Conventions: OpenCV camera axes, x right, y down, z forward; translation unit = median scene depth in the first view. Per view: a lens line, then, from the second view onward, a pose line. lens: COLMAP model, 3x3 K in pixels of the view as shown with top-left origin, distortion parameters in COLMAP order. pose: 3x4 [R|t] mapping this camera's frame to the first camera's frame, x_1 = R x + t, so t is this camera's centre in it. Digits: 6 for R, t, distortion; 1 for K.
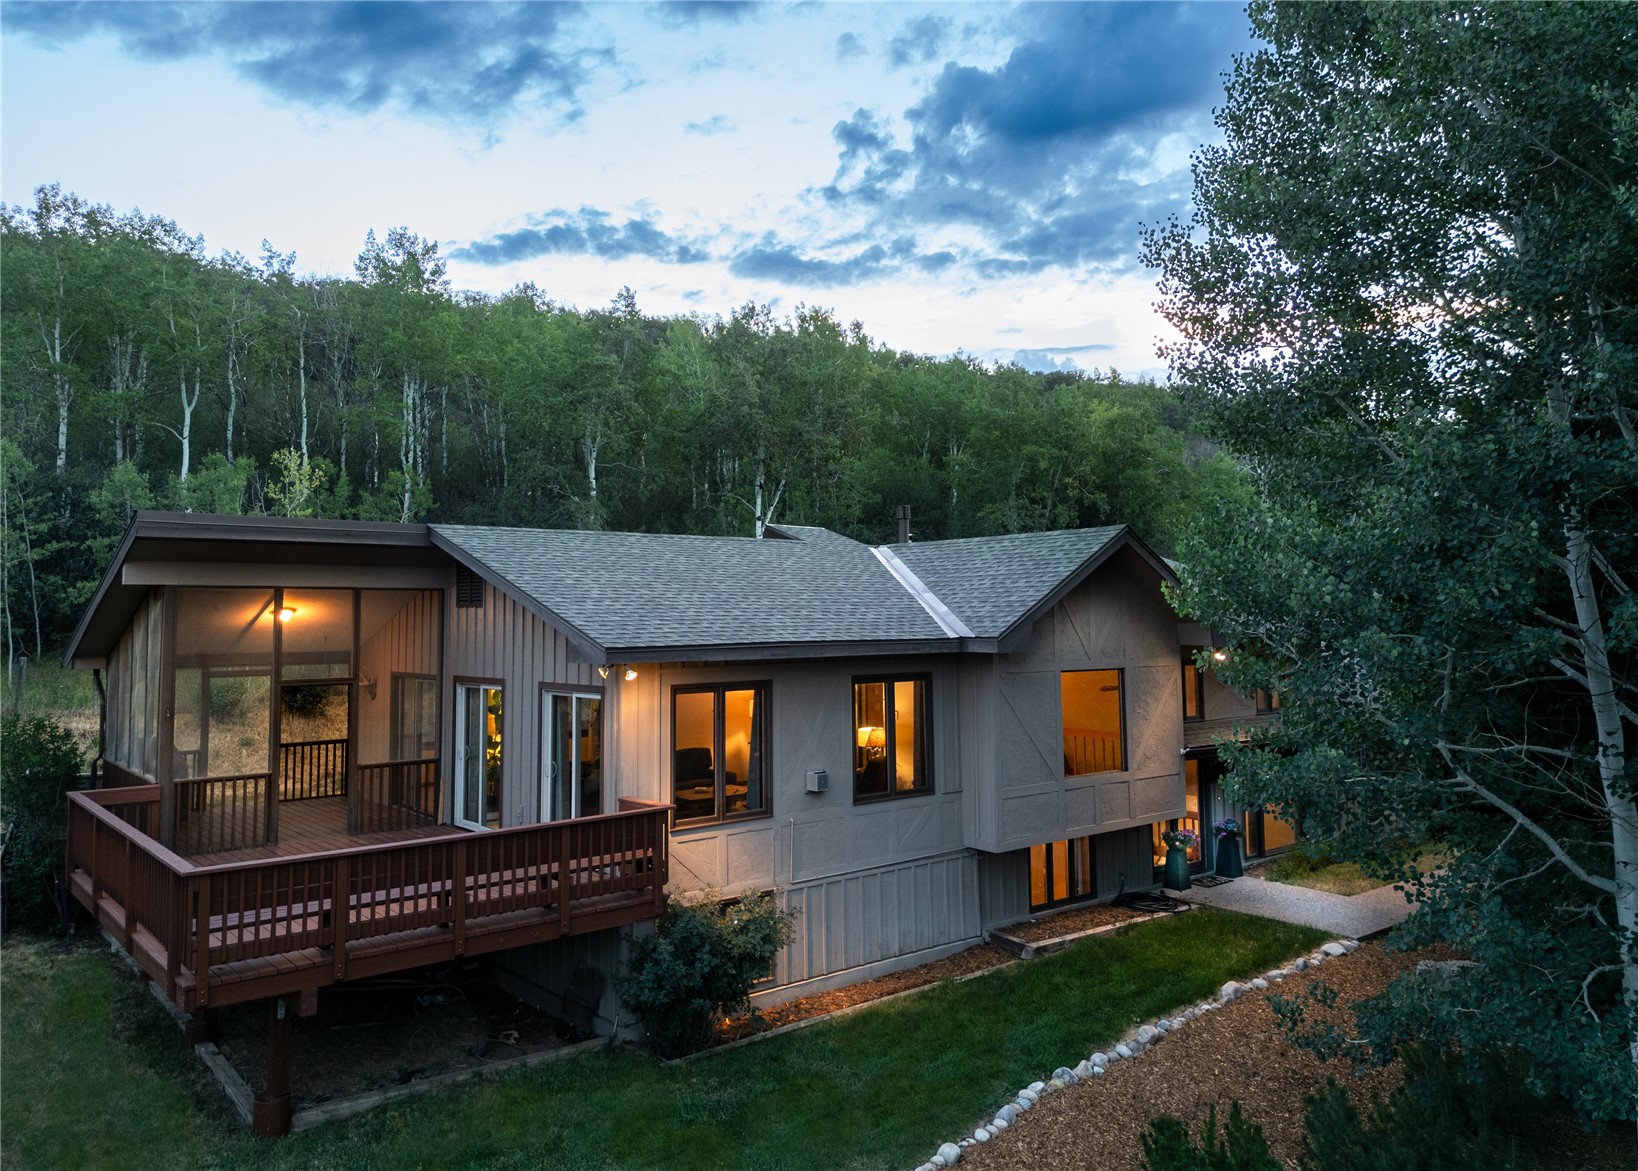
lens RADIAL K [[1171.9, 0, 798.2], [0, 1171.9, 586.4], [0, 0, 1]] dist [0.050407, -0.000414]
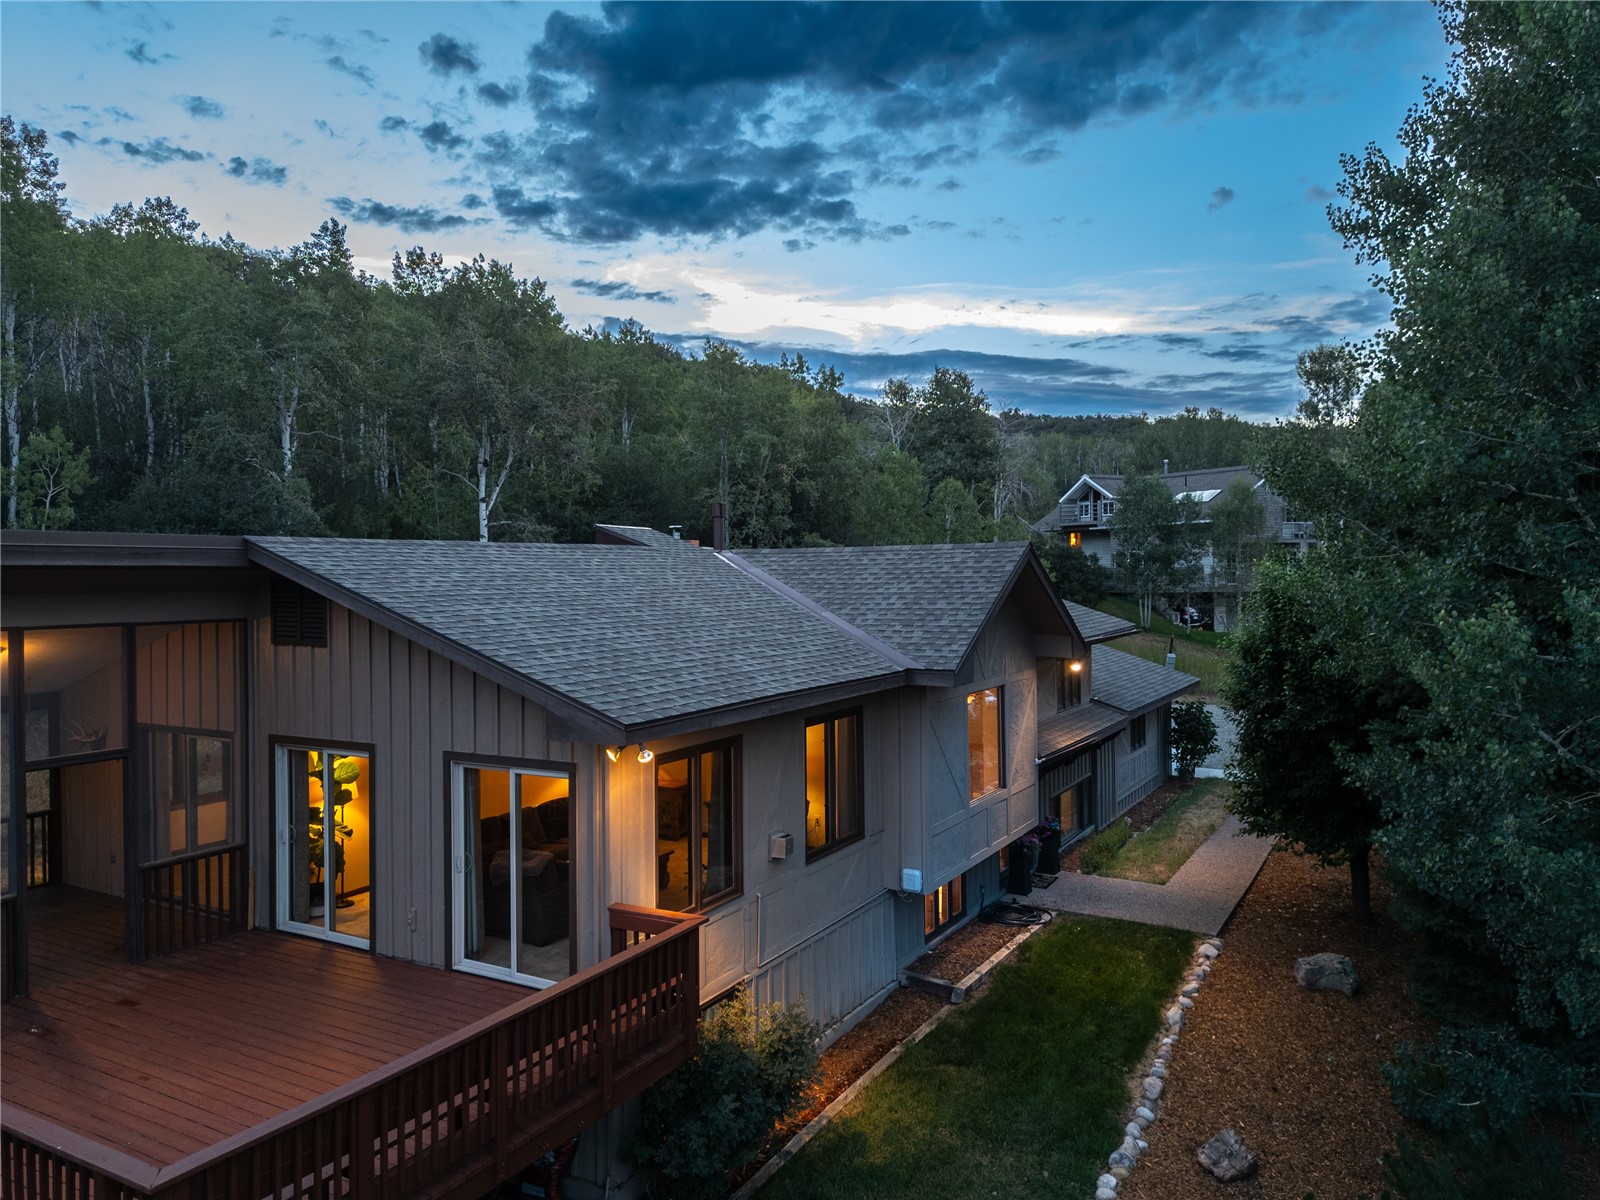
lens RADIAL K [[1115.0, 0, 797.9], [0, 1115.0, 631.3], [0, 0, 1]] dist [0.061835, -0.054704]
pose [[0.935165, -0.017946, 0.353757, -0.238059], [-0.008527, 0.997286, 0.073134, -0.047108], [-0.354110, -0.071409, 0.932474, 0.219717]]
